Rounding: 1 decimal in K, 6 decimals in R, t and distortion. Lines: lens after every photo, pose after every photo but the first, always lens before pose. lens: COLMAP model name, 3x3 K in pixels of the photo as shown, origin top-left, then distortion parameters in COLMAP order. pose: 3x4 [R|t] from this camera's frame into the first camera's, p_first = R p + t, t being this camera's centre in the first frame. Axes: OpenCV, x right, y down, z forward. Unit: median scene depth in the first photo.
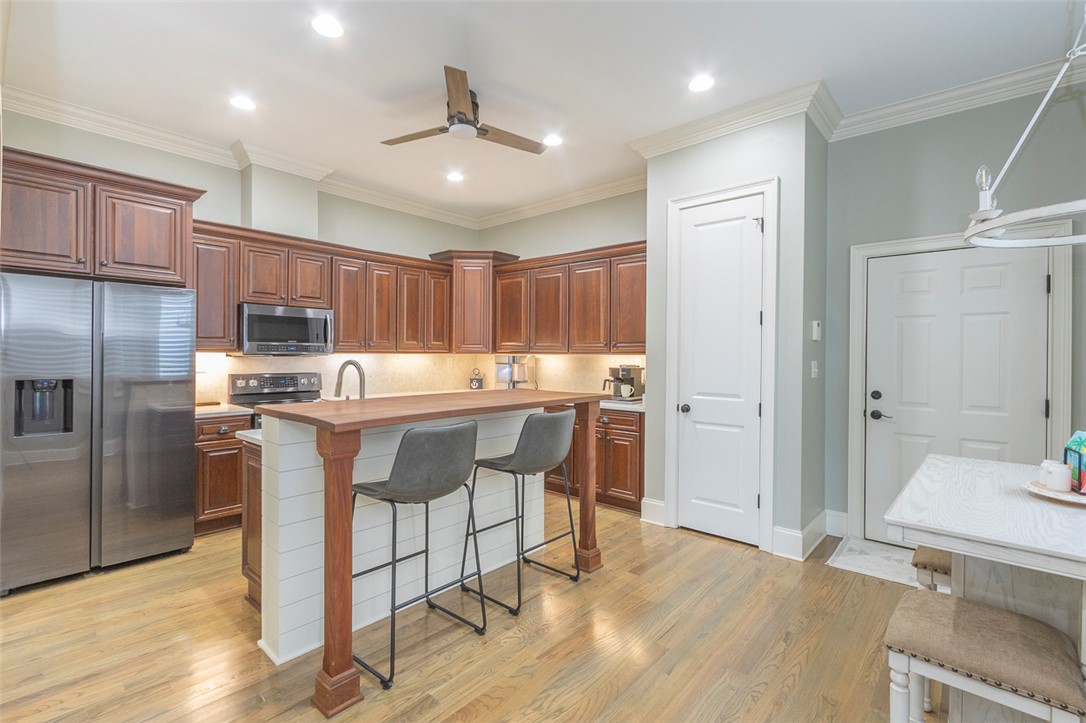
lens RADIAL K [[496.4, 0, 544.4], [0, 496.4, 359.6], [0, 0, 1]] dist [0.002882, -0.000660]
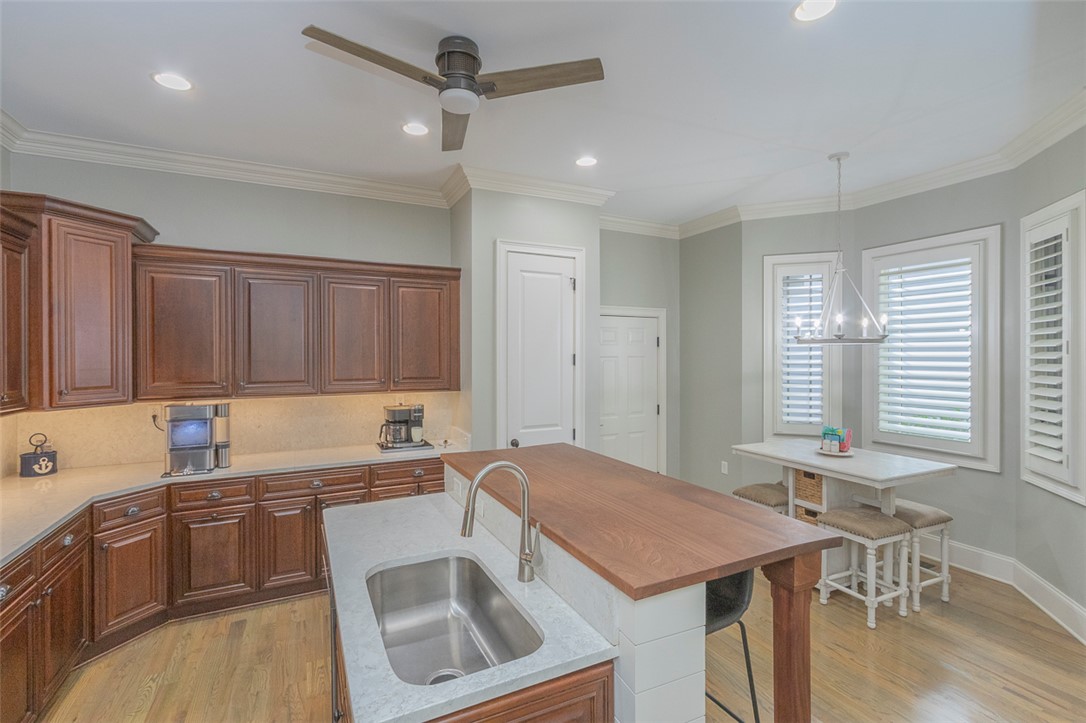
lens RADIAL K [[496.4, 0, 539.5], [0, 496.4, 359.0], [0, 0, 1]] dist [0.002882, -0.000660]
pose [[0.371872, -0.016081, 0.928145, -0.709009], [0.012889, 0.999843, 0.012159, -0.097035], [-0.928194, 0.007442, 0.372021, 0.597752]]
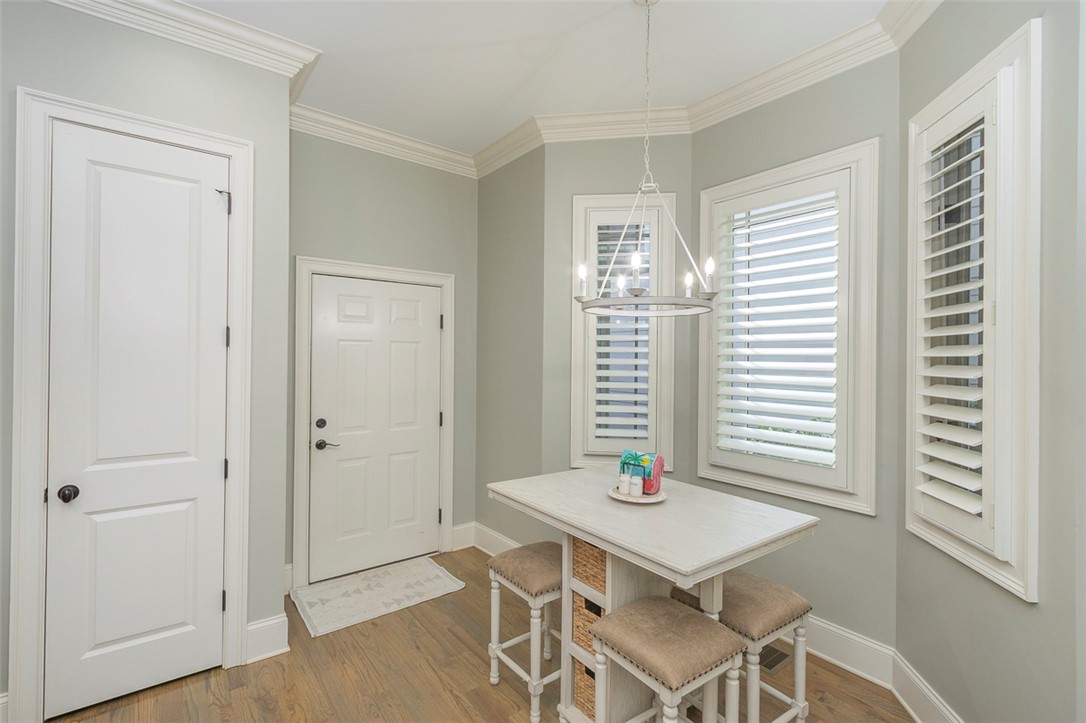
lens RADIAL K [[496.4, 0, 538.8], [0, 496.4, 359.0], [0, 0, 1]] dist [0.002882, -0.000660]
pose [[0.185125, -0.009755, 0.982667, -0.160350], [-0.000487, 0.999950, 0.010019, -0.056839], [-0.982715, -0.002333, 0.185111, 0.425513]]
